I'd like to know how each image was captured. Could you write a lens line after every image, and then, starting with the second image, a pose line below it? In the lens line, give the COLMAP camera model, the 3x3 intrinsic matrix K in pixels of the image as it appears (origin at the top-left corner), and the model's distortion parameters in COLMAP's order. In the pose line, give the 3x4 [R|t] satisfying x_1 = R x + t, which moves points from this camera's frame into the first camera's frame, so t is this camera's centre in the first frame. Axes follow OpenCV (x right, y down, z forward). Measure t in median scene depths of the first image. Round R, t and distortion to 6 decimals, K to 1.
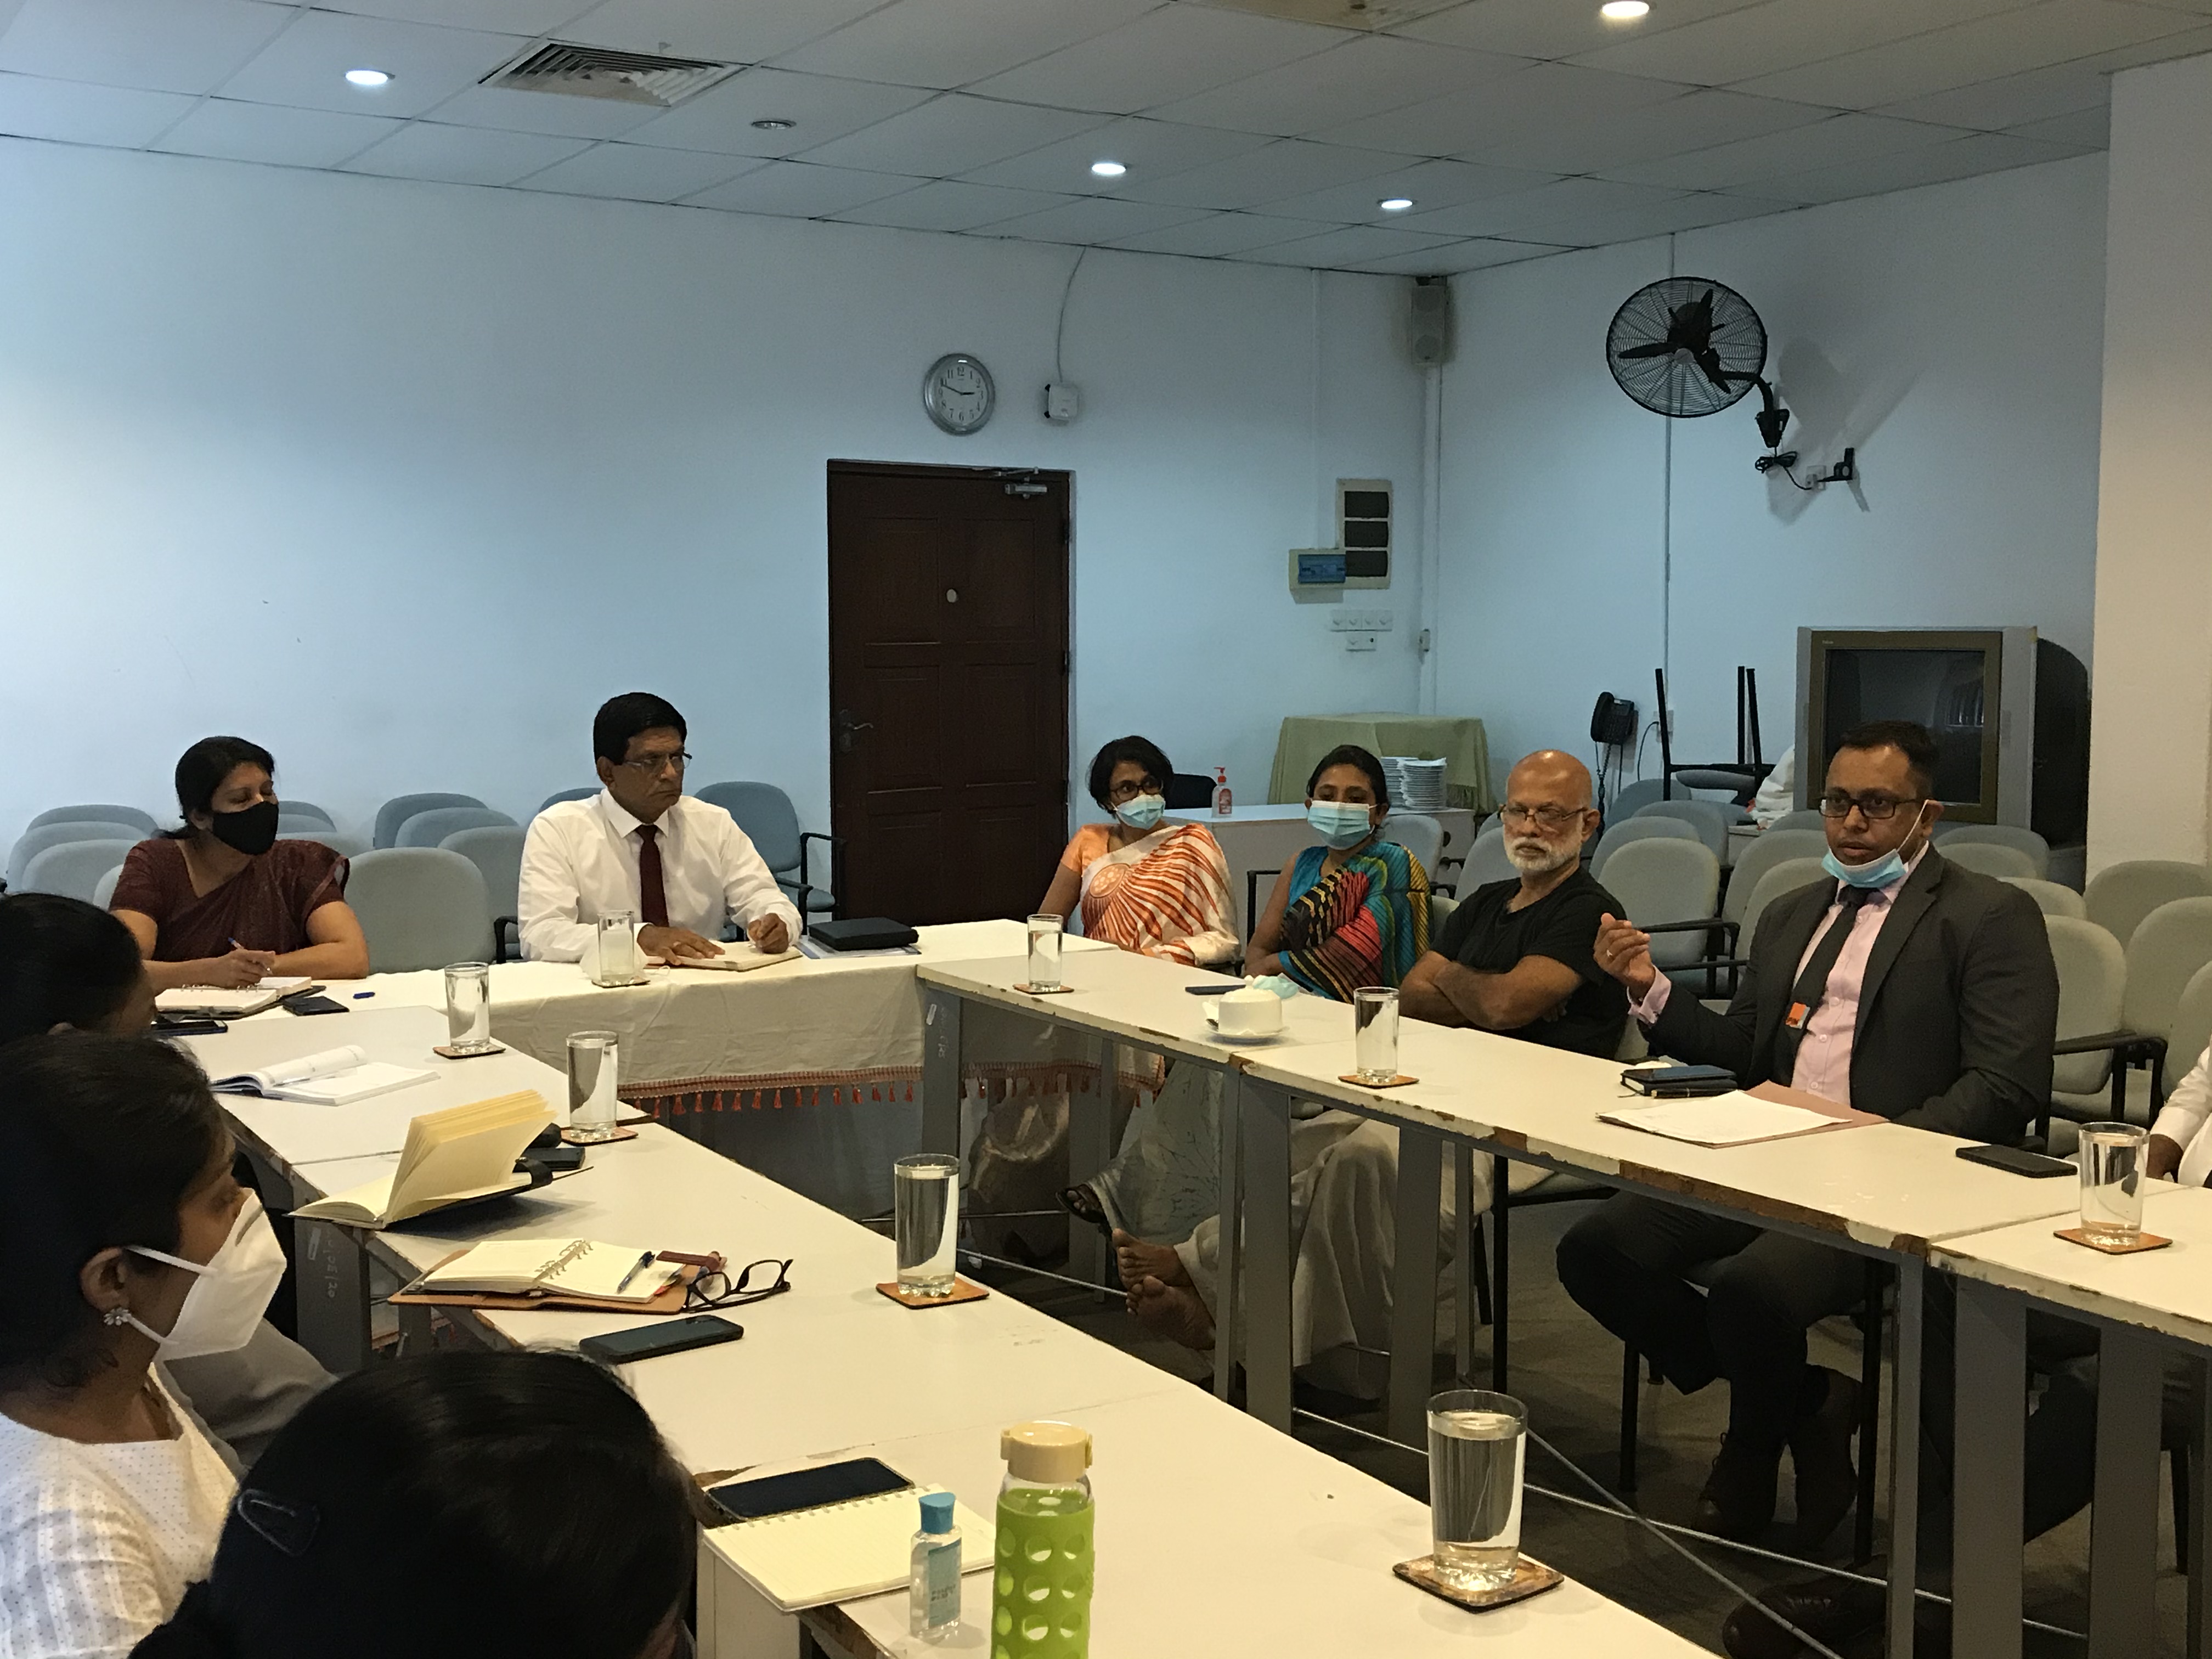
lens RADIAL K [[2360.6, 0, 1106.0], [0, 2360.6, 829.5], [0, 0, 1]] dist [0.031446, 0.003568]
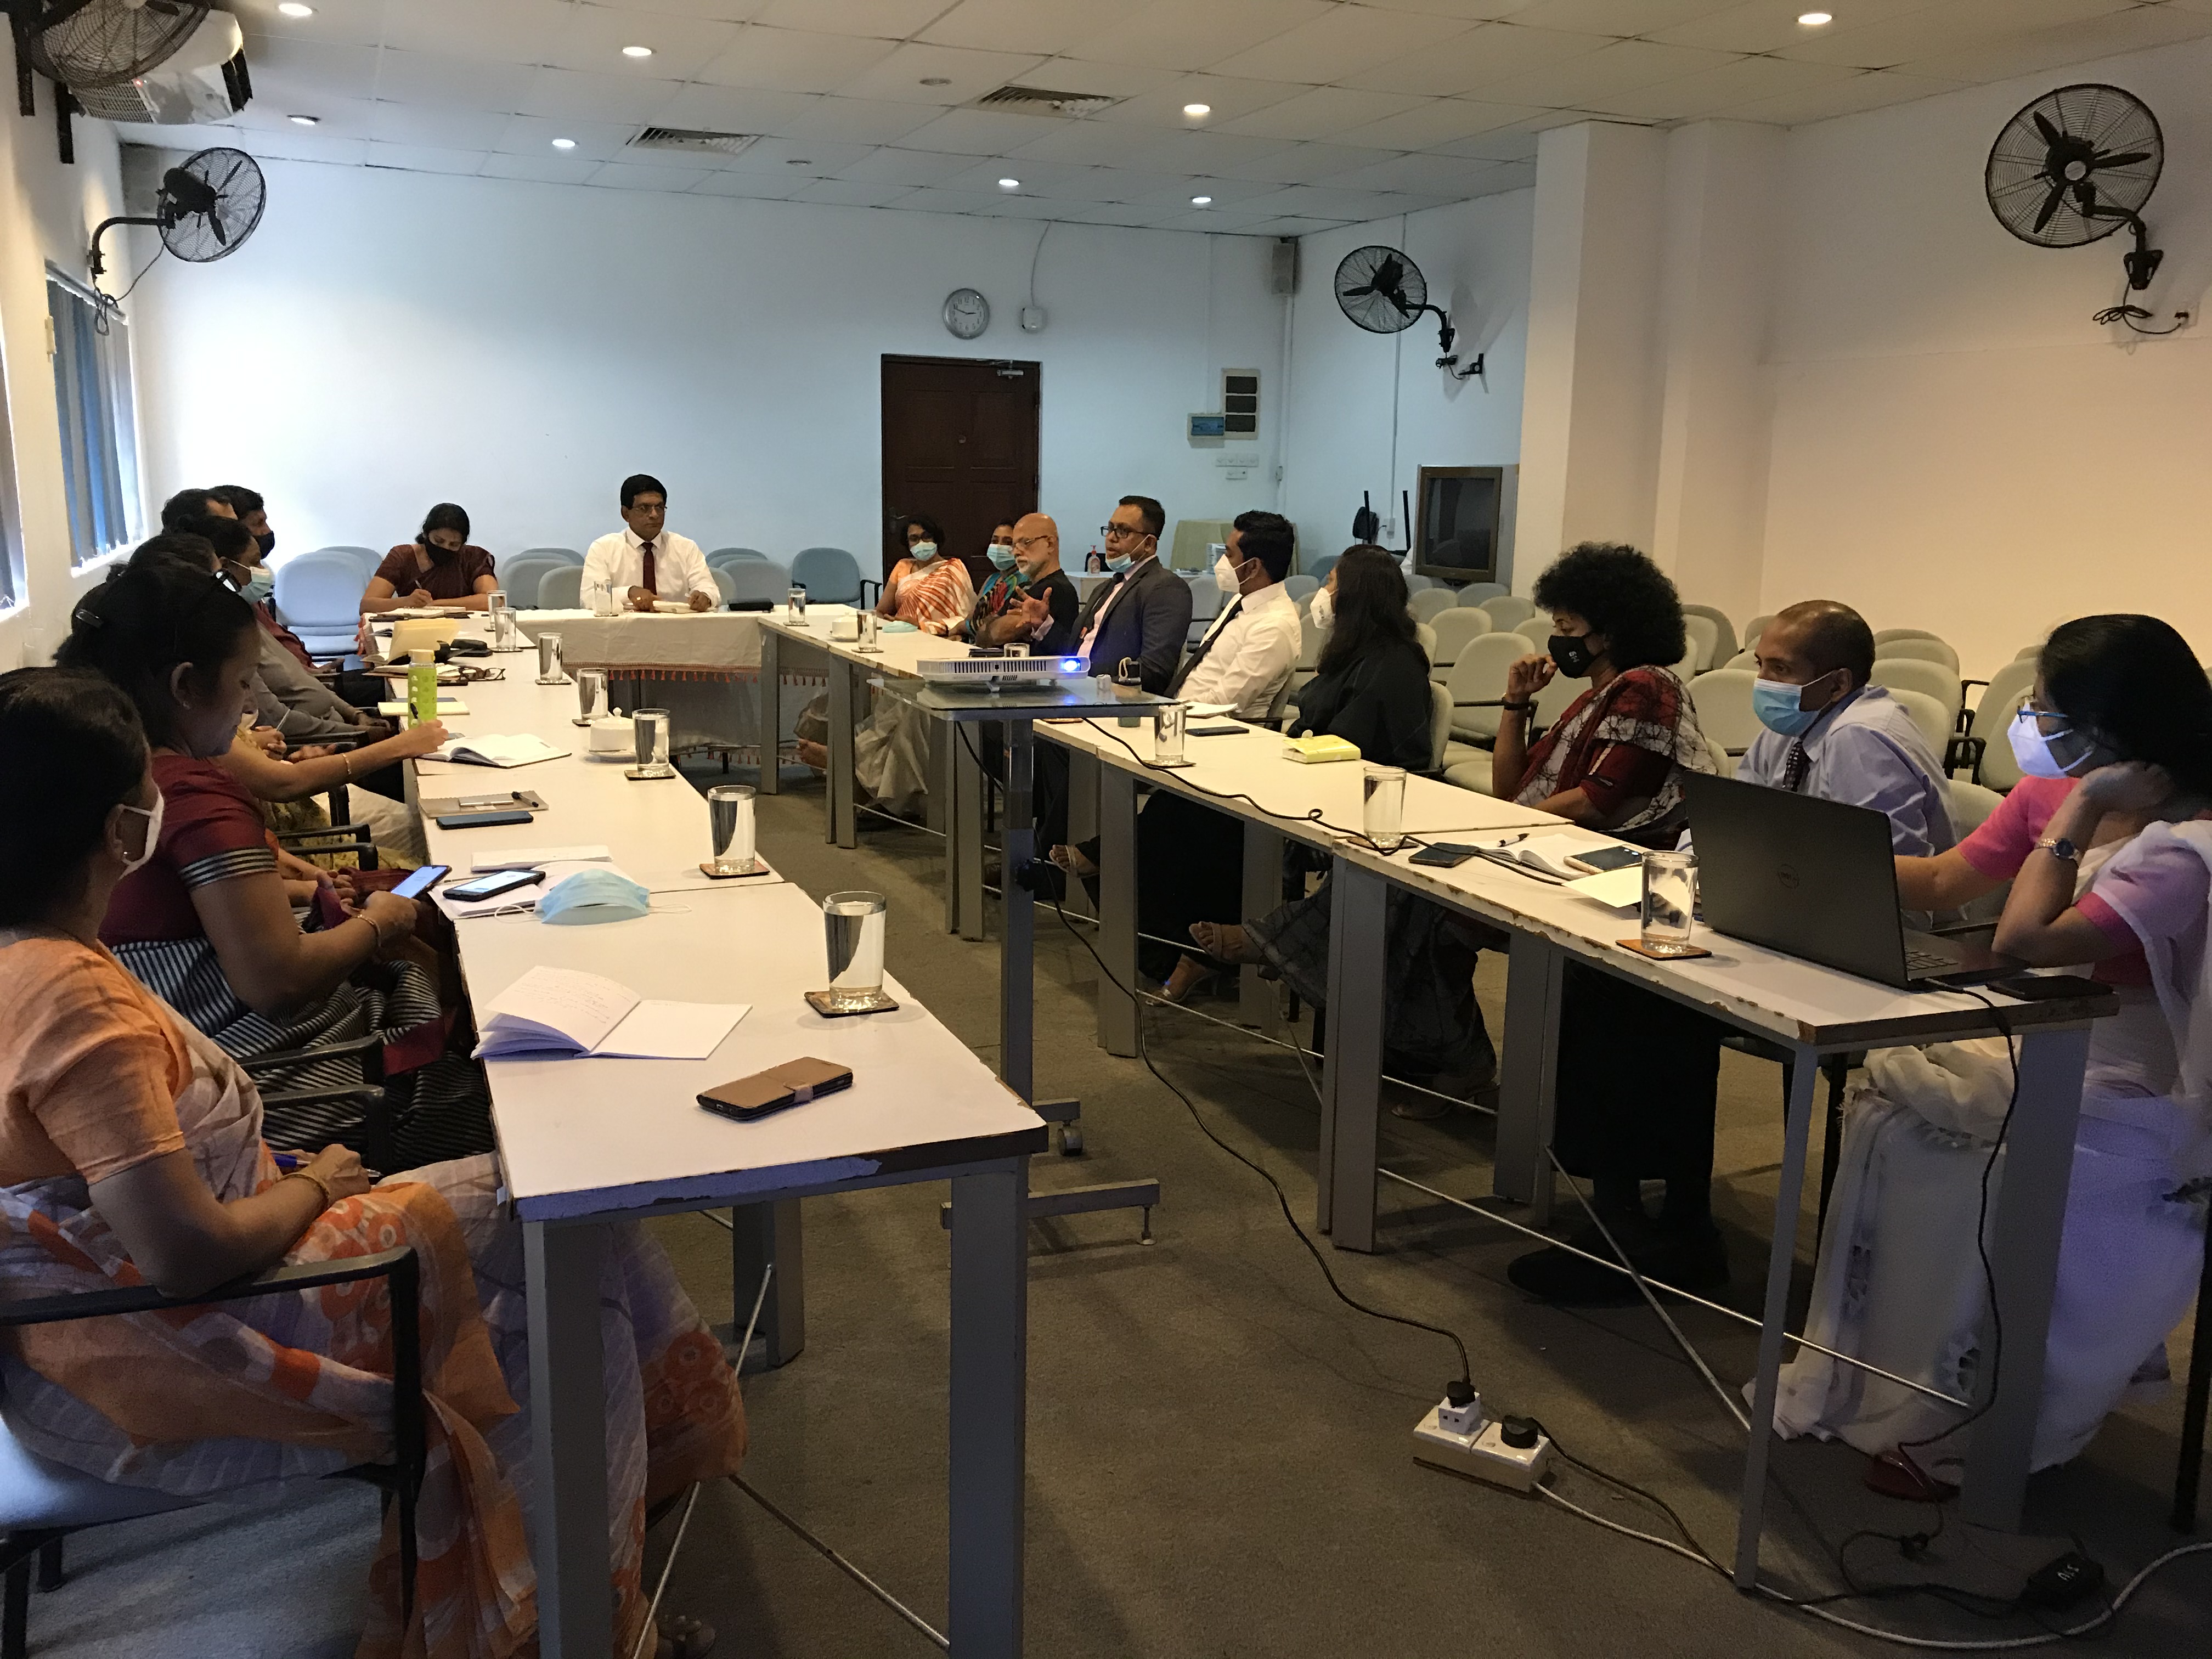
lens RADIAL K [[1779.2, 0, 1106.0], [0, 1779.2, 829.5], [0, 0, 1]] dist [0.015340, 0.006273]
pose [[0.990546, 0.043430, -0.130128, 0.232403], [-0.028684, 0.993167, 0.113118, 0.031745], [0.134152, -0.108316, 0.985023, -0.270509]]
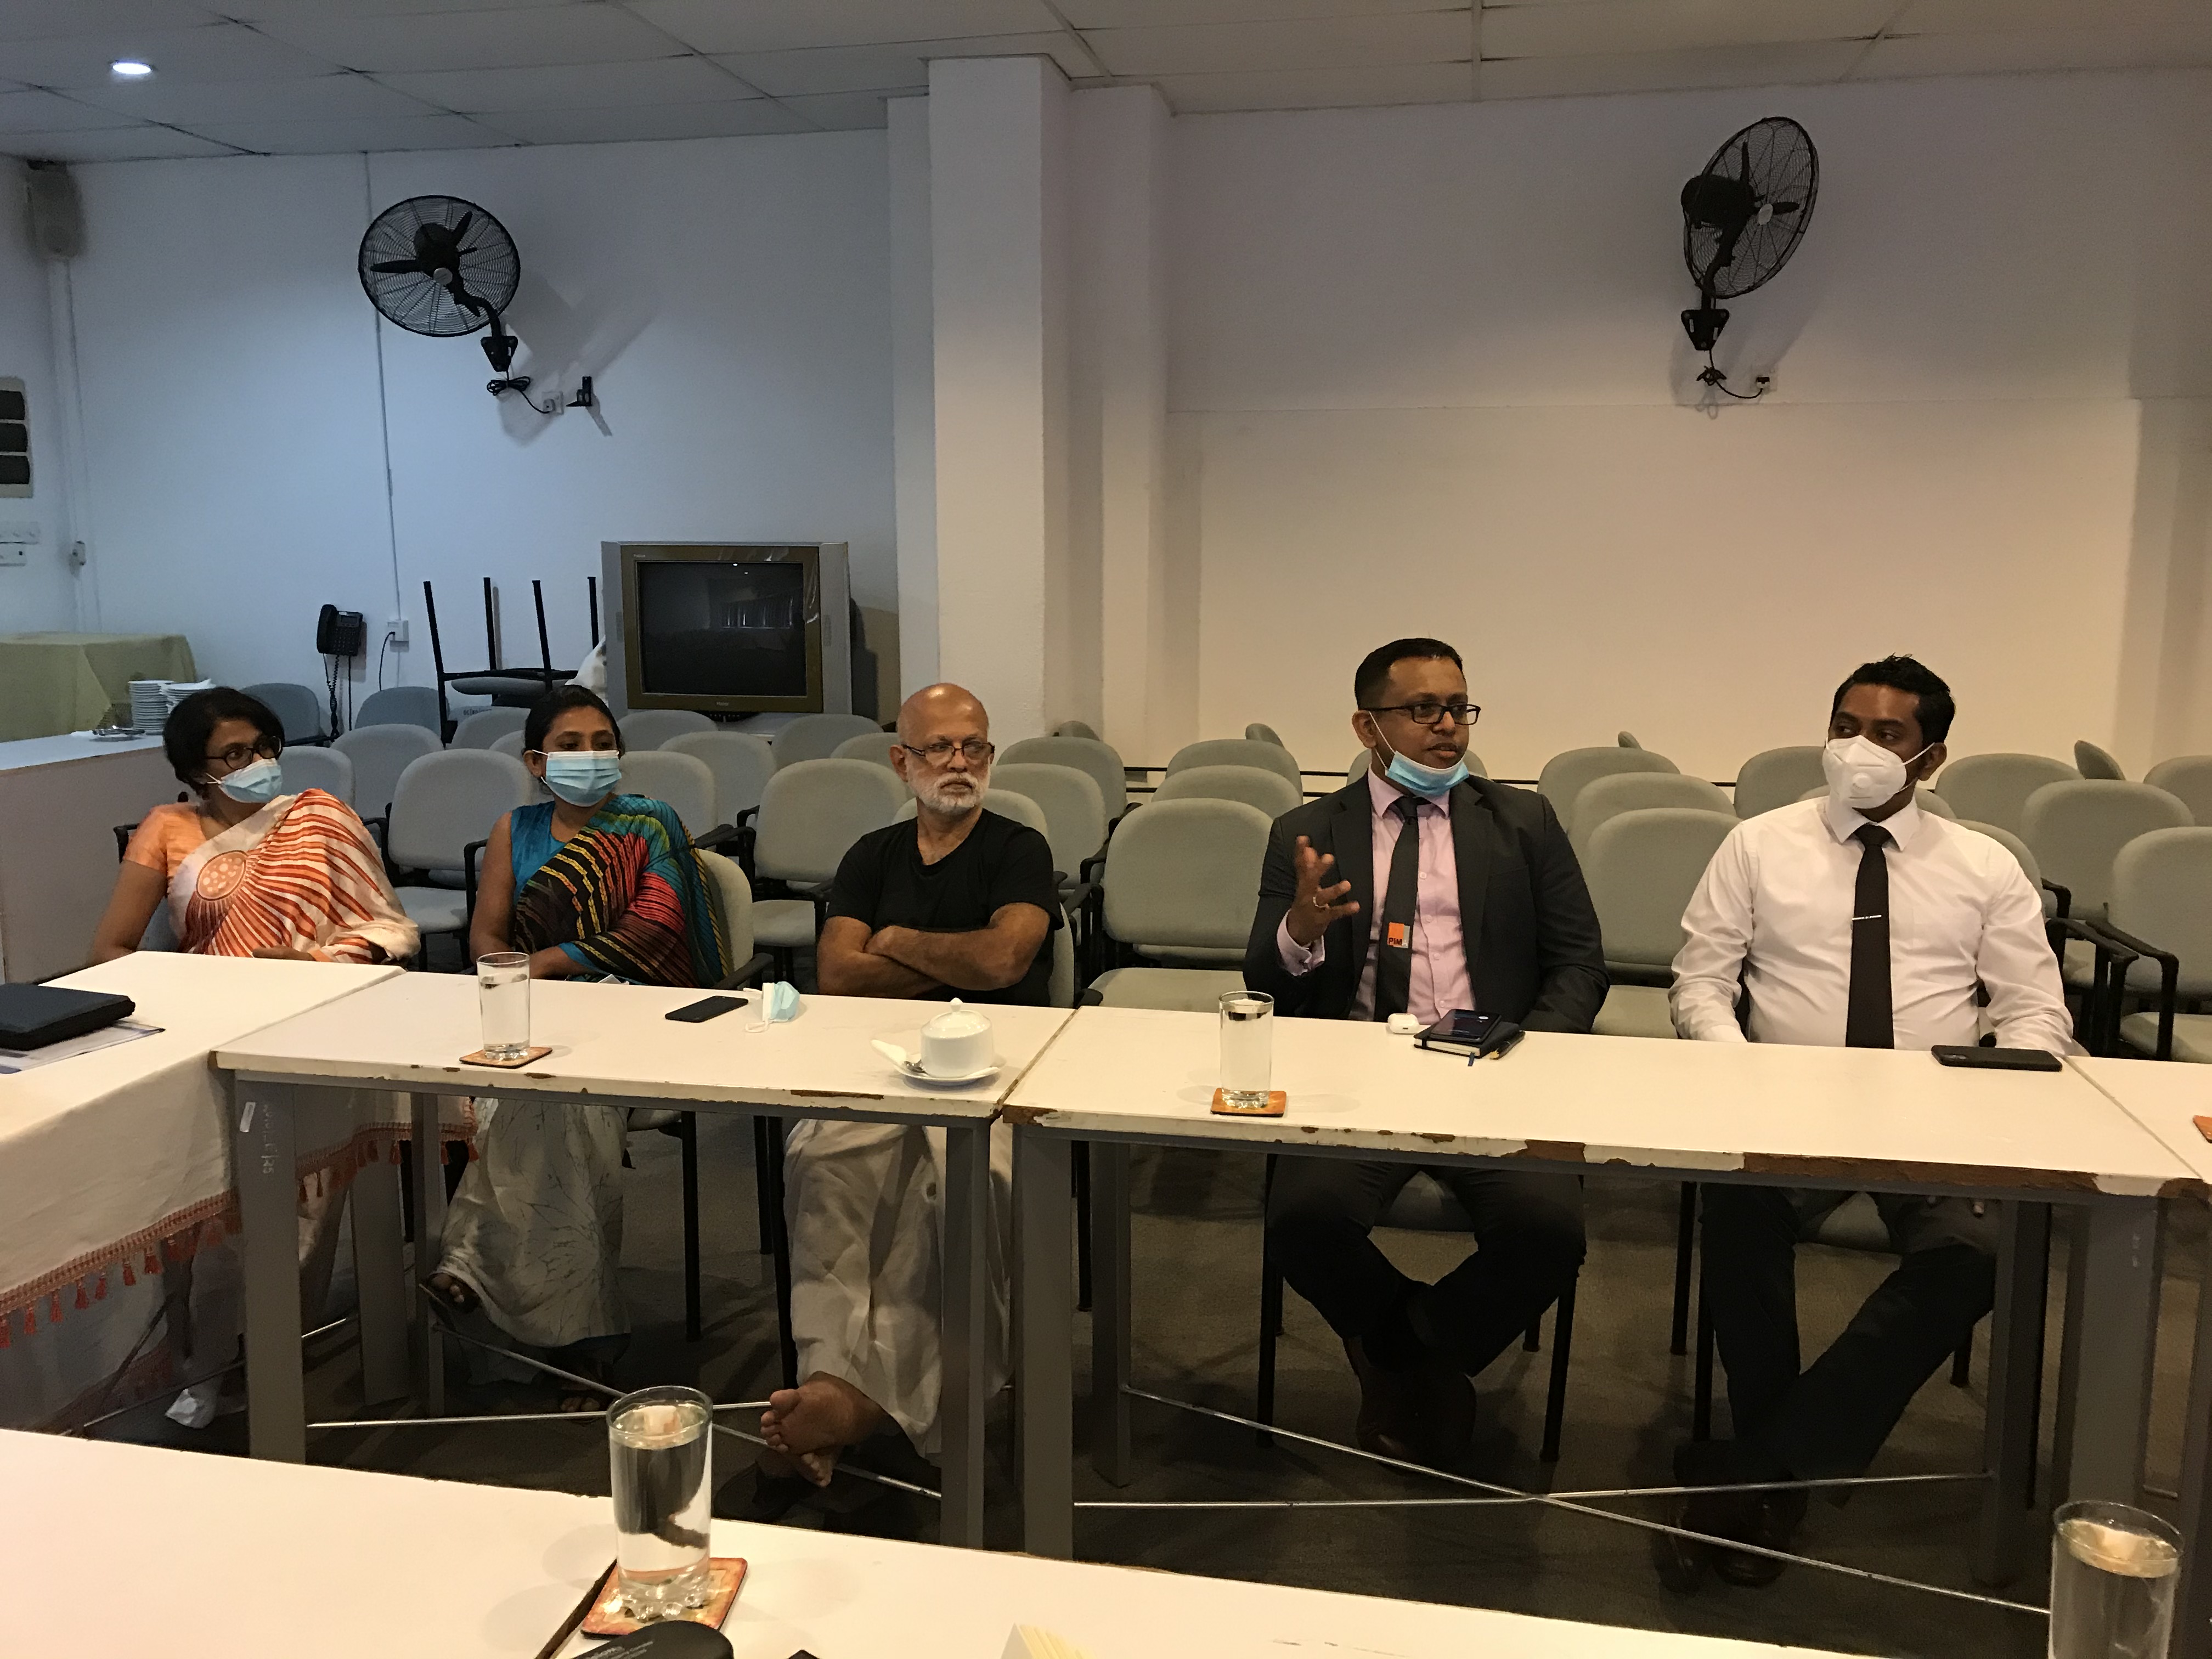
lens RADIAL K [[1779.2, 0, 1106.0], [0, 1779.2, 829.5], [0, 0, 1]] dist [0.015340, 0.006273]
pose [[0.683566, -0.120123, 0.719936, -0.143902], [0.064372, 0.992442, 0.104471, -0.023046], [-0.727045, -0.025069, 0.686132, 0.249710]]
